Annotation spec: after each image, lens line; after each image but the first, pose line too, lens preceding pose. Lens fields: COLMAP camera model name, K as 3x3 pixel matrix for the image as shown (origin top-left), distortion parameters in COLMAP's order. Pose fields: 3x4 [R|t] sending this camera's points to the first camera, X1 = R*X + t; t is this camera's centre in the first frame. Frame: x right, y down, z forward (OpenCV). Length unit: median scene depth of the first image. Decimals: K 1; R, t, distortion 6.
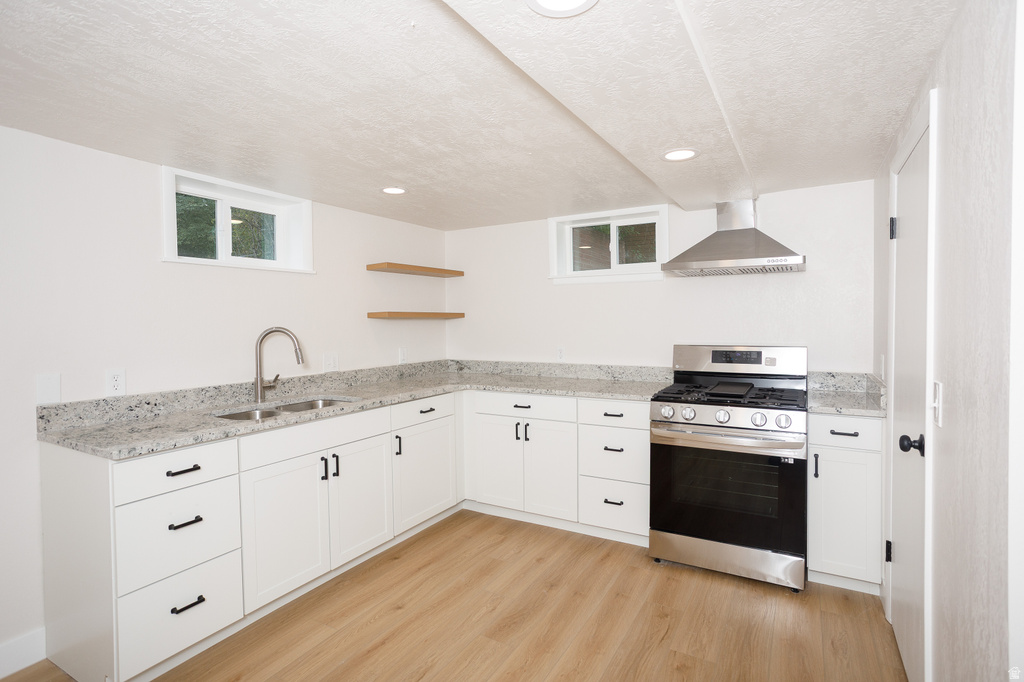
lens RADIAL K [[492.7, 0, 513.9], [0, 492.7, 335.5], [0, 0, 1]] dist [0.002351, 0.001336]
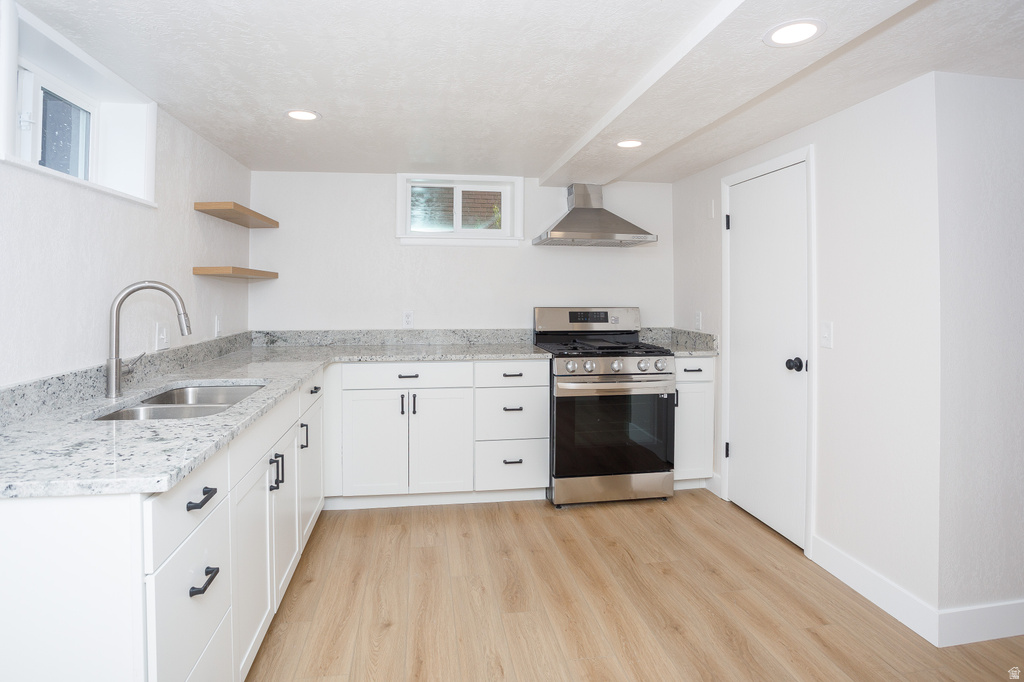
lens RADIAL K [[531.2, 0, 509.2], [0, 531.2, 278.7], [0, 0, 1]] dist [-0.002791, 0.000173]
pose [[0.794904, 0.026615, 0.606151, -0.465476], [0.004559, 0.998747, -0.049832, 0.014667], [-0.606717, 0.042375, 0.793787, 0.111528]]
